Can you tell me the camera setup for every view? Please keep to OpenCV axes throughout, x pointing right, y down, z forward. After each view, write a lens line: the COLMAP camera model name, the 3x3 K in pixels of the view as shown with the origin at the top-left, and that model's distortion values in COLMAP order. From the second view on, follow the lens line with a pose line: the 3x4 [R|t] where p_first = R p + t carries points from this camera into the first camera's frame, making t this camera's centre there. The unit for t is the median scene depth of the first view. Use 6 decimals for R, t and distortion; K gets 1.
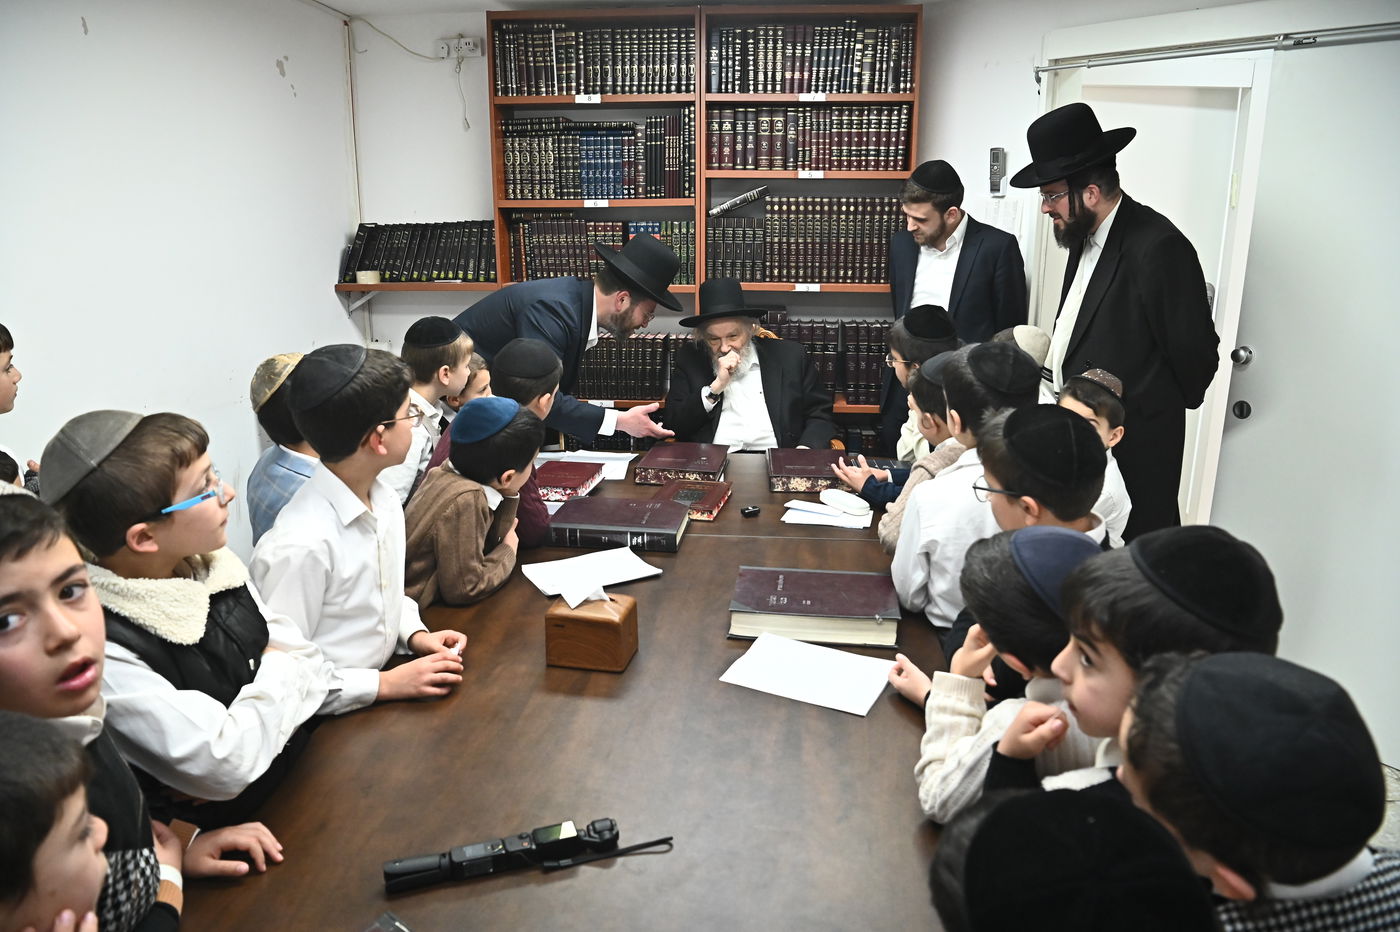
lens RADIAL K [[970.2, 0, 696.9], [0, 970.2, 460.4], [0, 0, 1]] dist [-0.067490, 0.015961]
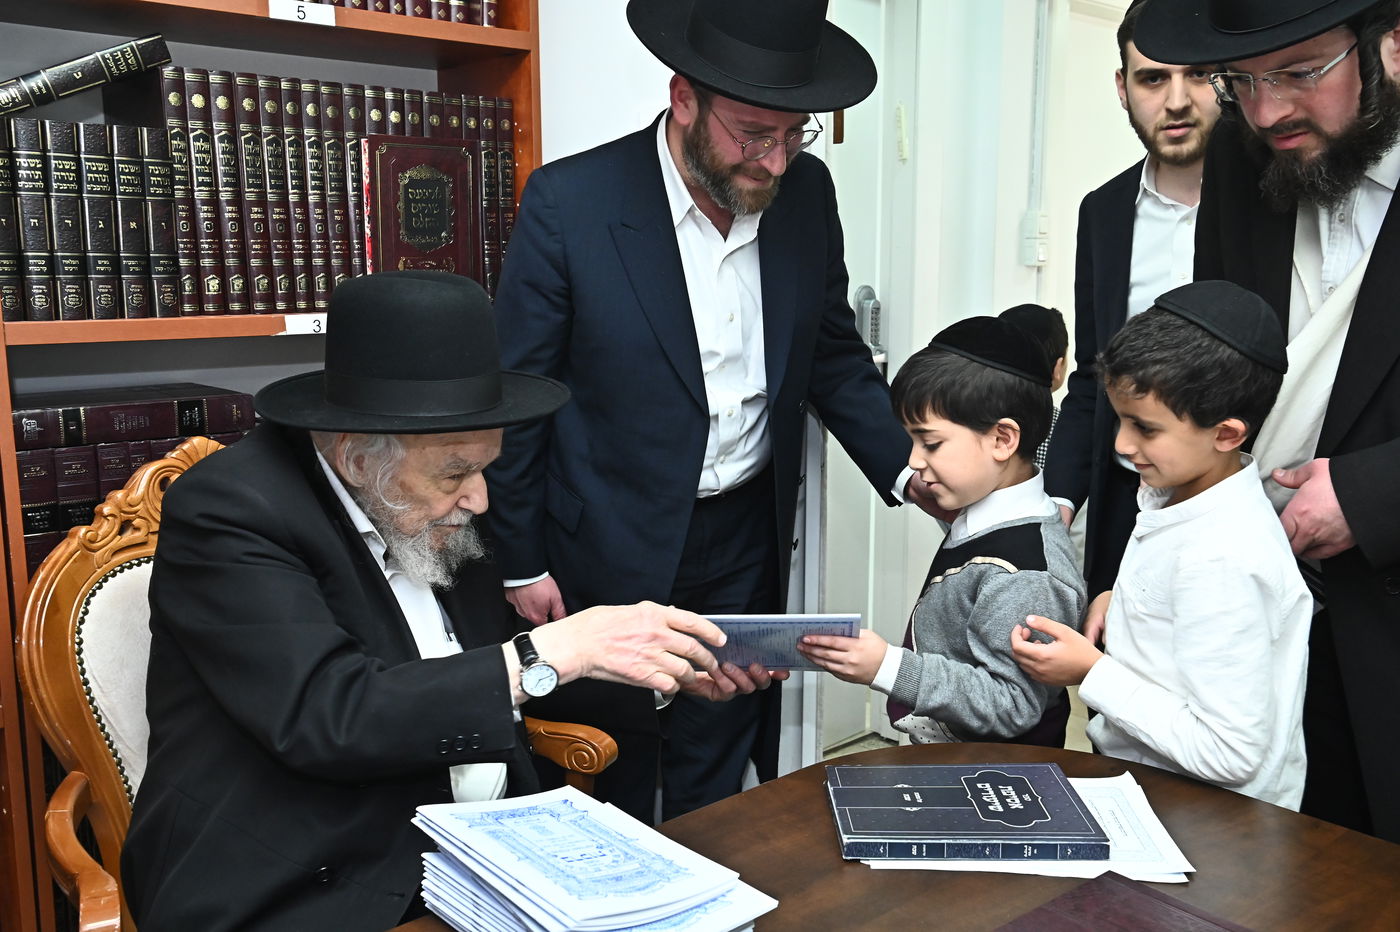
lens RADIAL K [[1276.0, 0, 712.3], [0, 1276.0, 458.5], [0, 0, 1]] dist [0.007898, 0.000000]
pose [[0.673597, -0.121852, 0.728985, -0.145482], [0.187897, 0.982143, -0.009452, -0.097301], [-0.714816, 0.143341, 0.684464, 0.578402]]
